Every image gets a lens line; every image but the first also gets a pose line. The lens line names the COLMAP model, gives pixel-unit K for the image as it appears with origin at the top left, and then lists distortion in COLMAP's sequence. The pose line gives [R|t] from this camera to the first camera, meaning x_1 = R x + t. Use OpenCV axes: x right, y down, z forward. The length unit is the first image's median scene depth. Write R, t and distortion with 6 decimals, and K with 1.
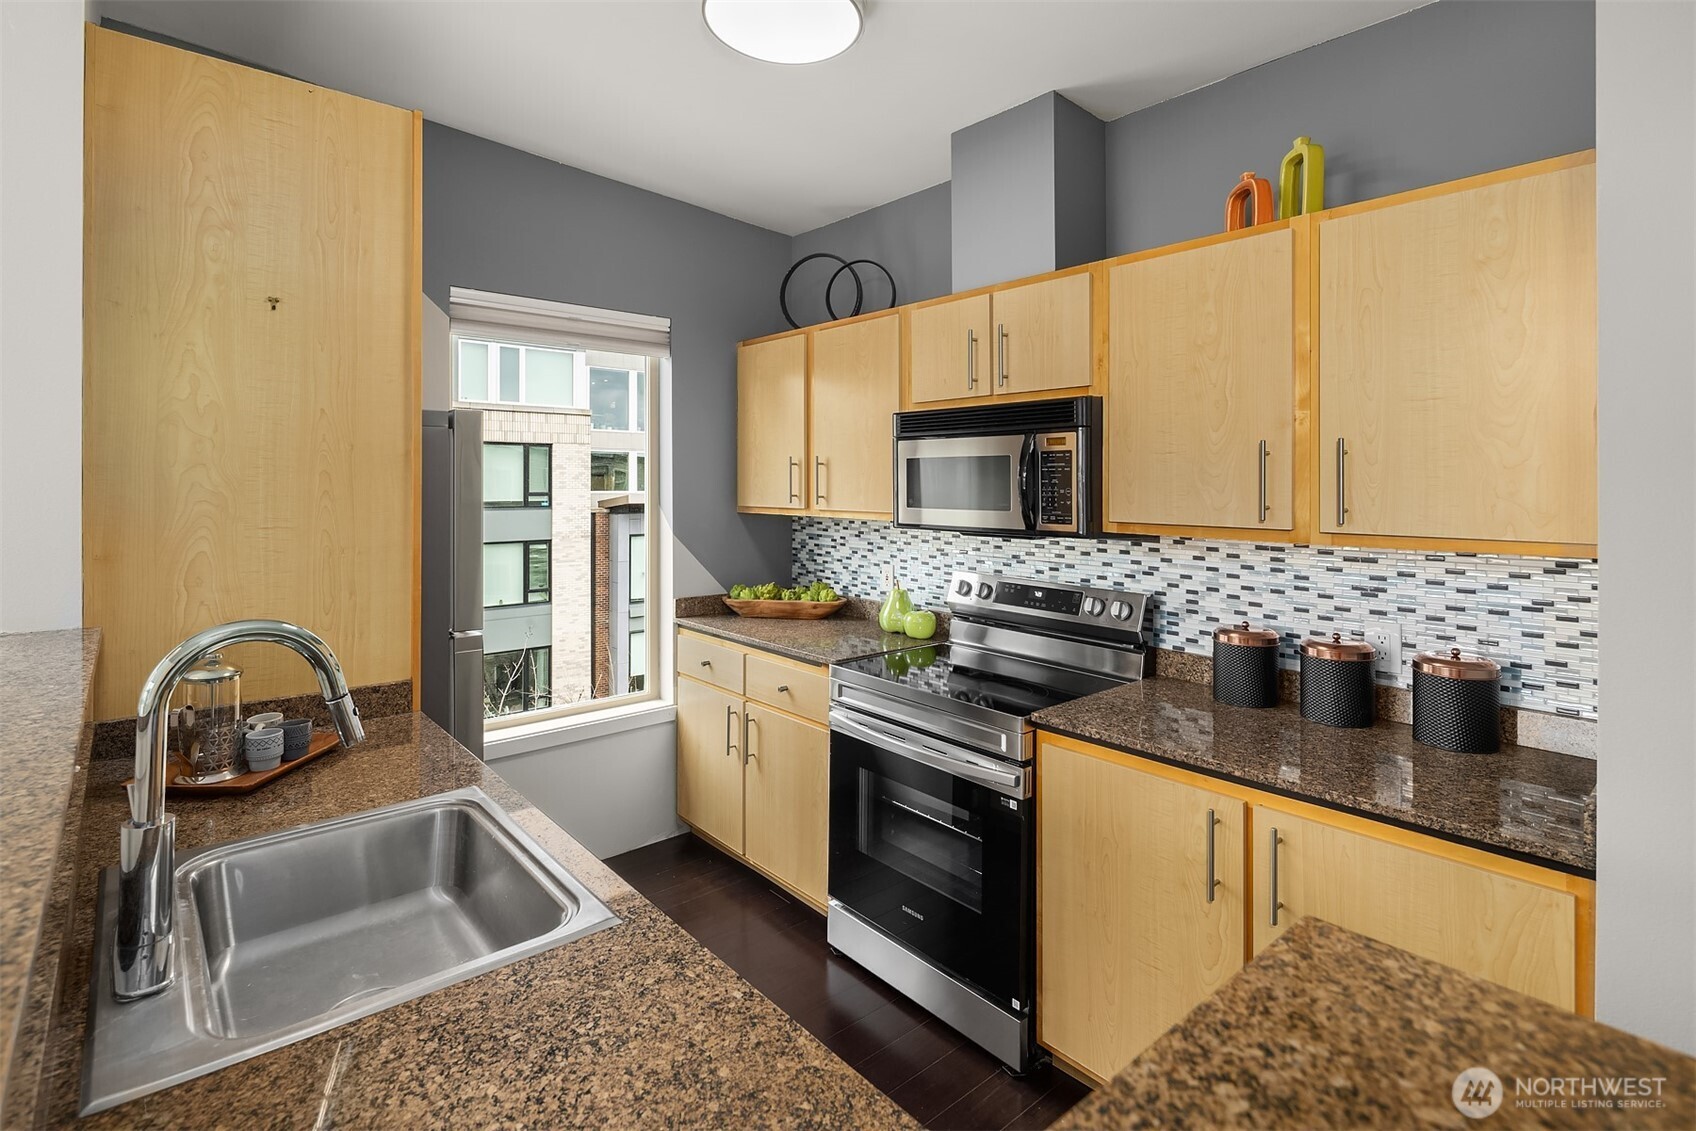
lens RADIAL K [[824.2, 0, 845.5], [0, 824.2, 488.1], [0, 0, 1]] dist [0.000868, -0.000075]
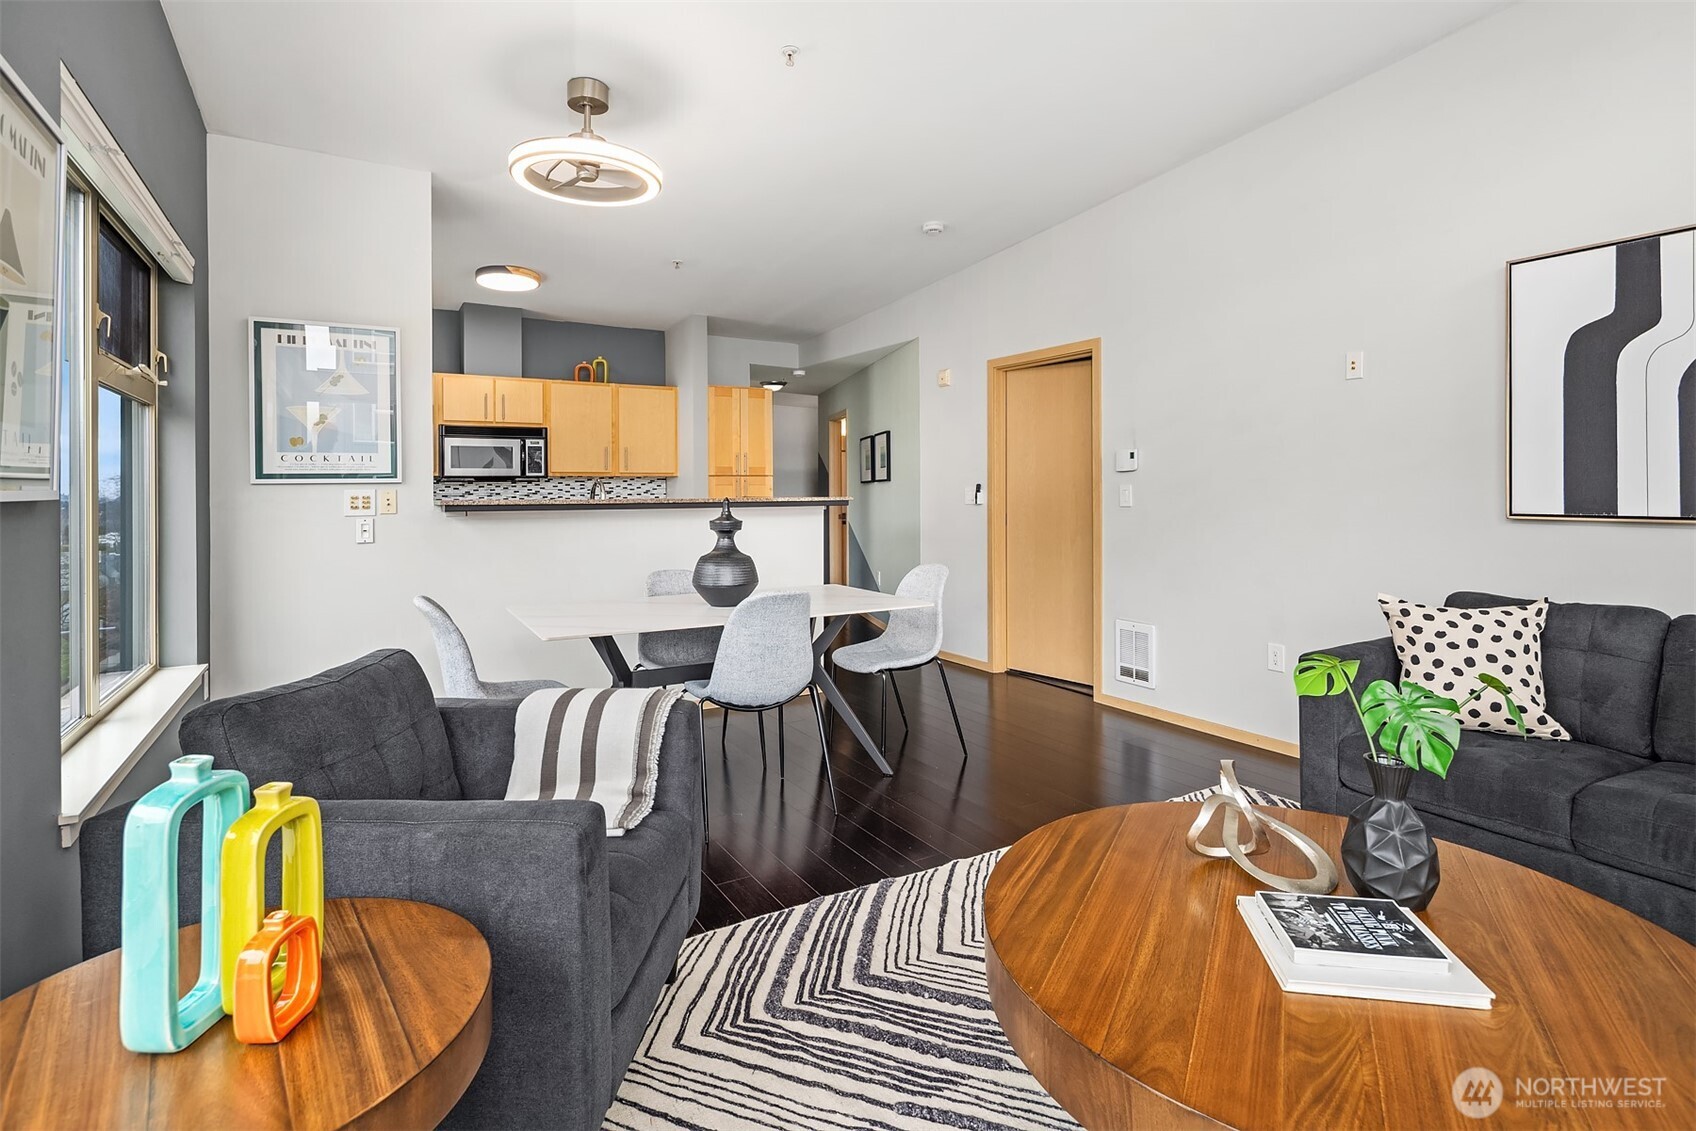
lens RADIAL K [[823.7, 0, 821.3], [0, 823.7, 488.9], [0, 0, 1]] dist [0.001272, 0.000041]
pose [[0.202471, -0.005649, 0.979272, -1.943723], [0.013382, 0.999906, 0.003001, 0.088120], [-0.979197, 0.012497, 0.202528, -0.420203]]
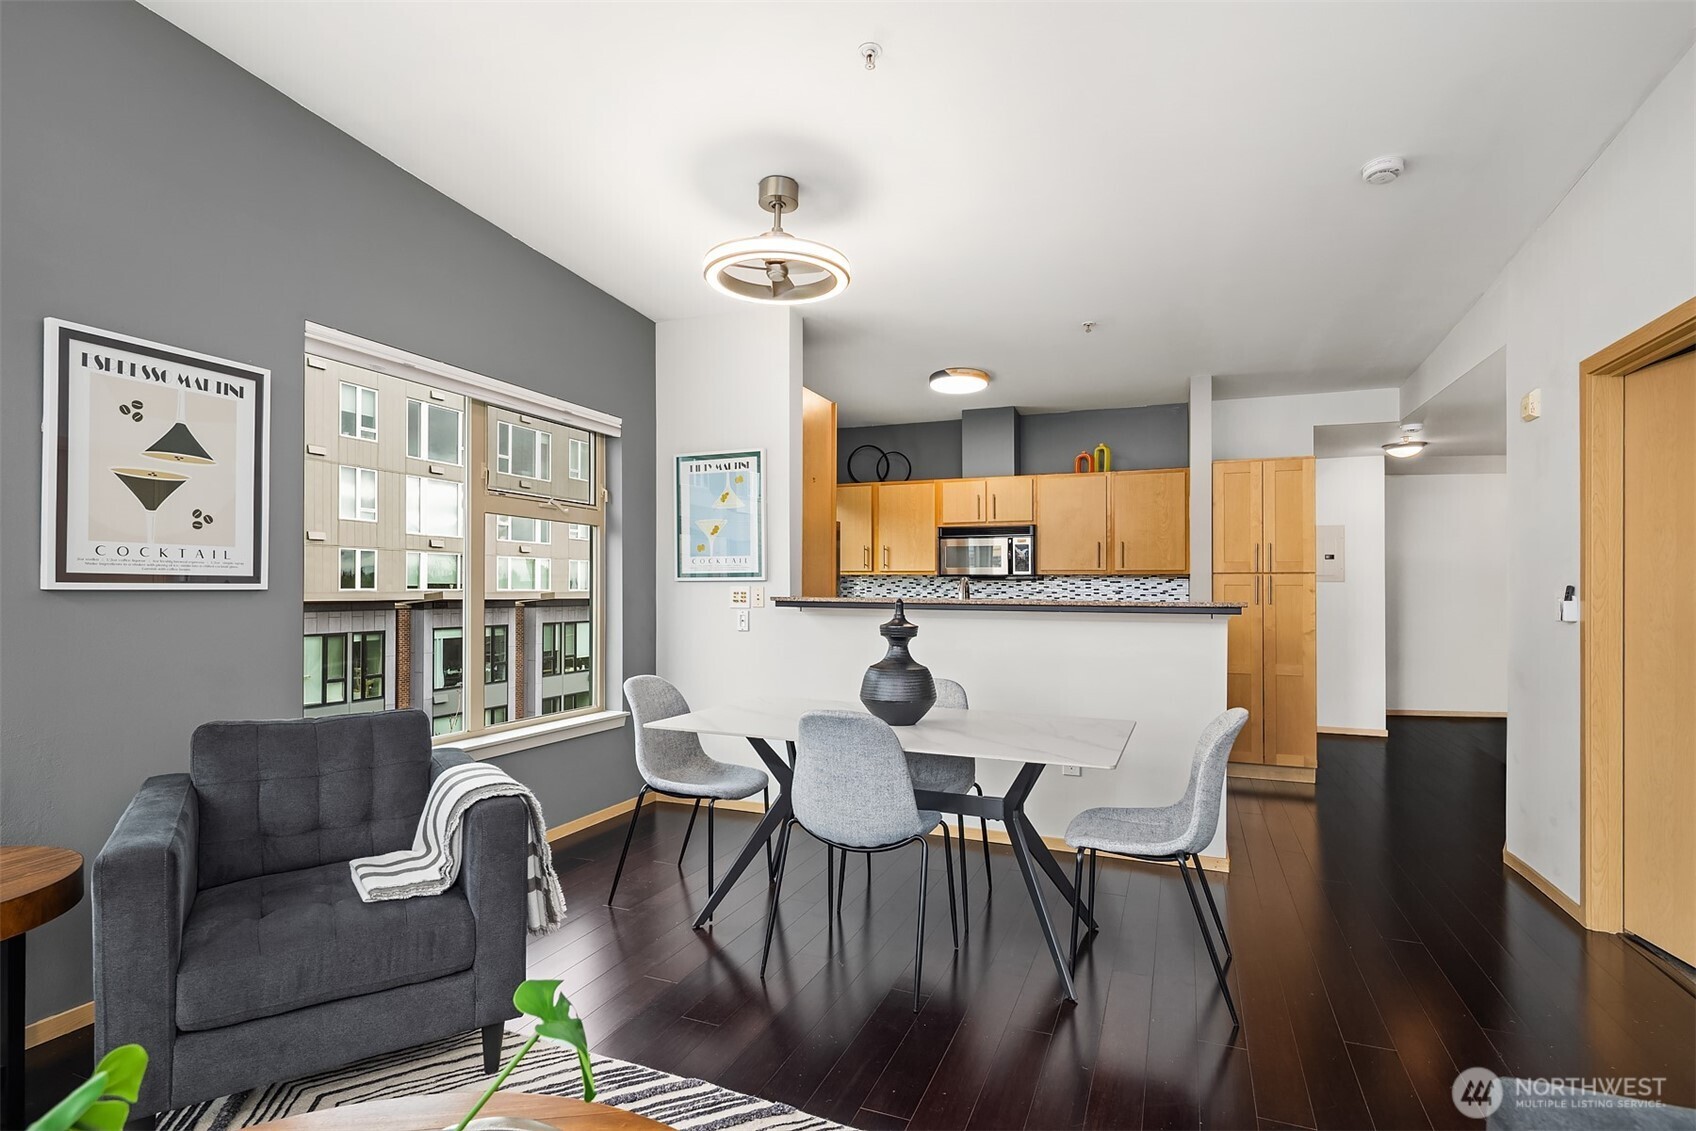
lens RADIAL K [[811.3, 0, 847.4], [0, 811.3, 587.9], [0, 0, 1]] dist [0.002412, 0.000269]
pose [[0.893793, 0.000403, 0.448480, -1.254497], [0.001896, 0.999987, -0.004677, 0.094571], [-0.448476, 0.005031, 0.893781, -0.965613]]
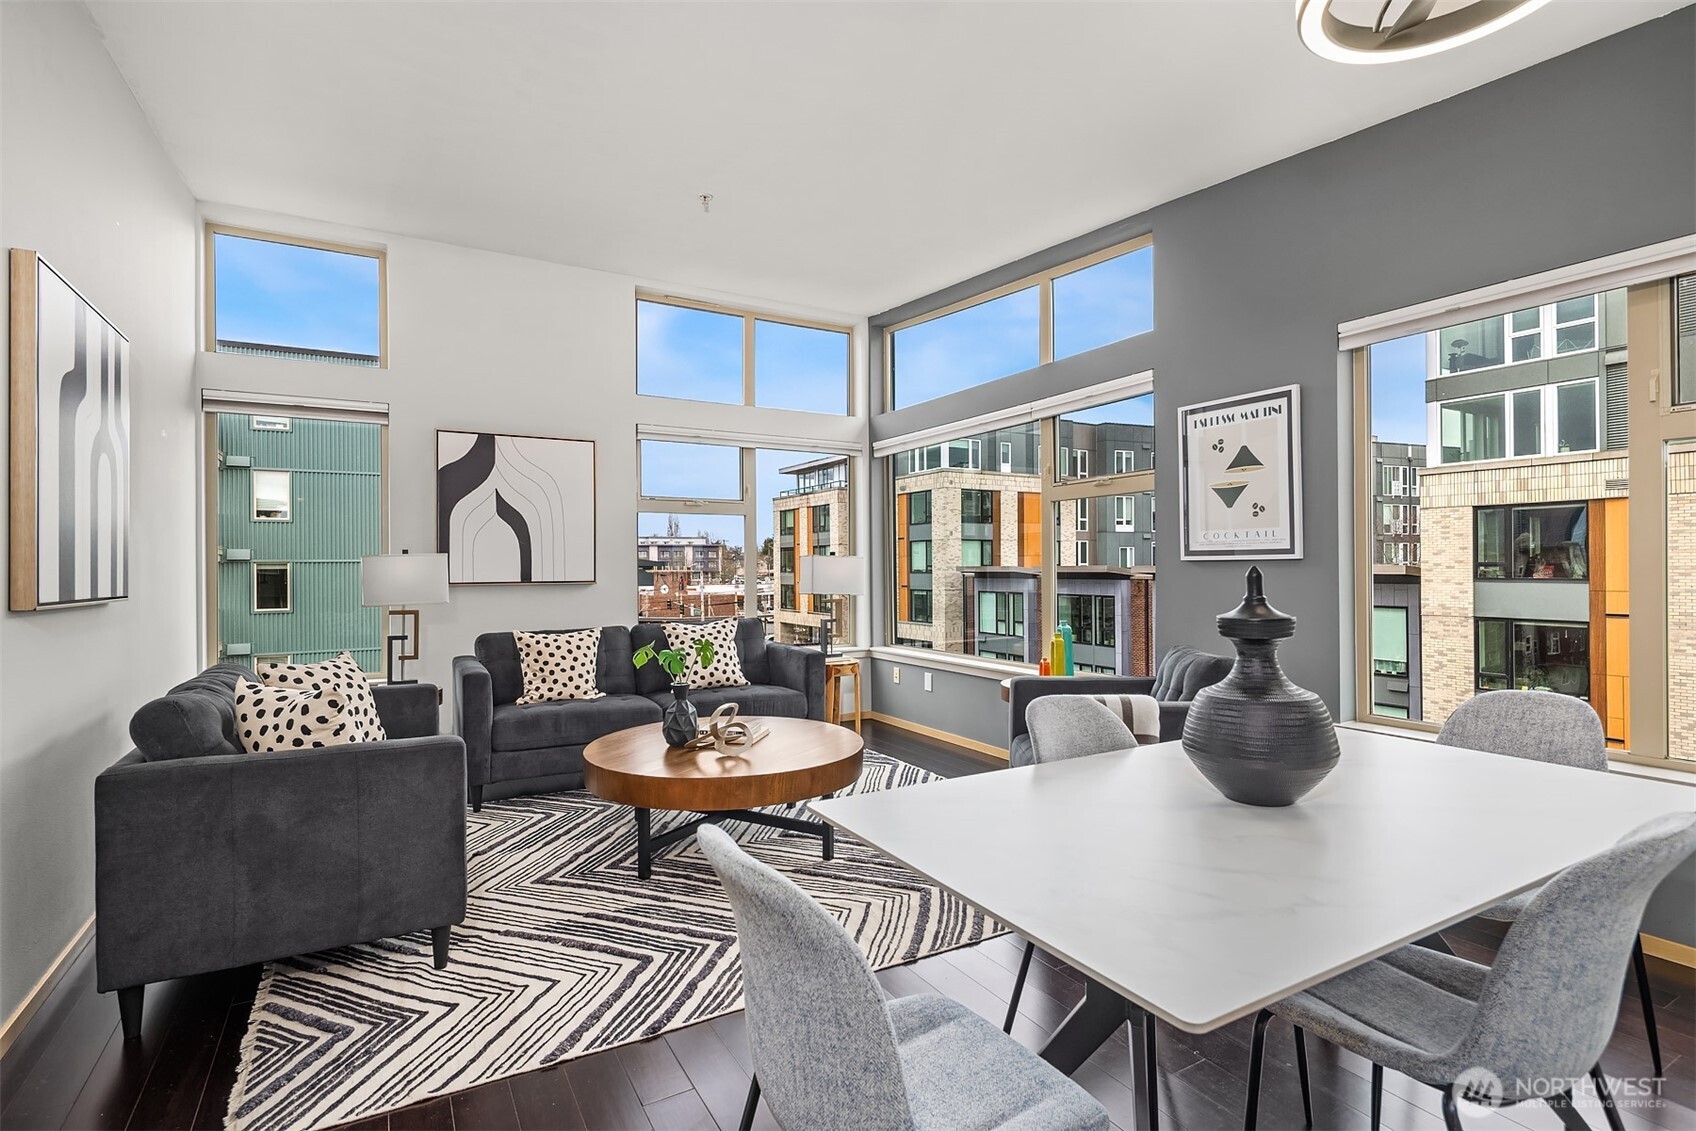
lens RADIAL K [[817.6, 0, 845.1], [0, 817.6, 572.2], [0, 0, 1]] dist [0.000464, -0.000176]
pose [[-0.190426, 0.003768, -0.981694, -0.053556], [0.000514, 0.999993, 0.003739, 0.106459], [0.981701, 0.000207, -0.190427, -0.189091]]
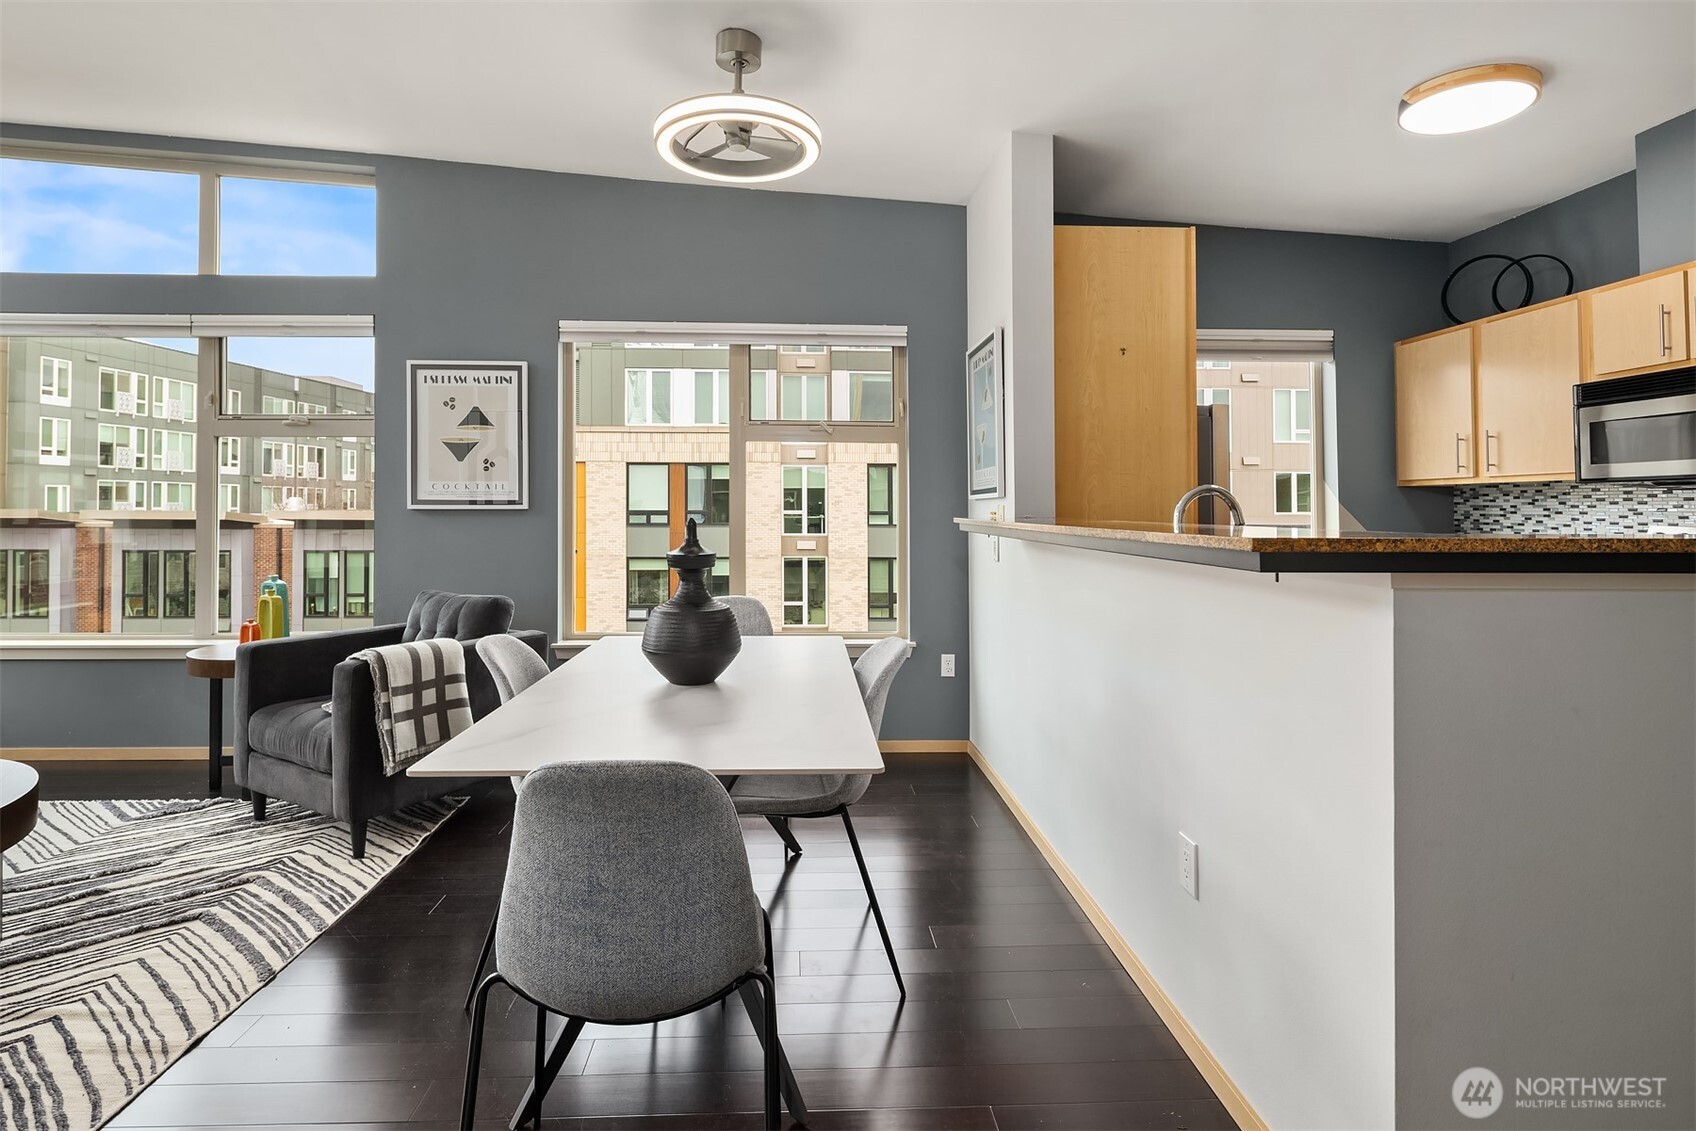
lens RADIAL K [[836.0, 0, 832.7], [0, 836.0, 496.7], [0, 0, 1]] dist [-0.000428, -0.001429]
pose [[0.788258, -0.011983, -0.615228, -0.045808], [-0.002435, 0.999742, -0.022591, 0.101524], [0.615340, 0.019306, 0.788025, -0.606647]]
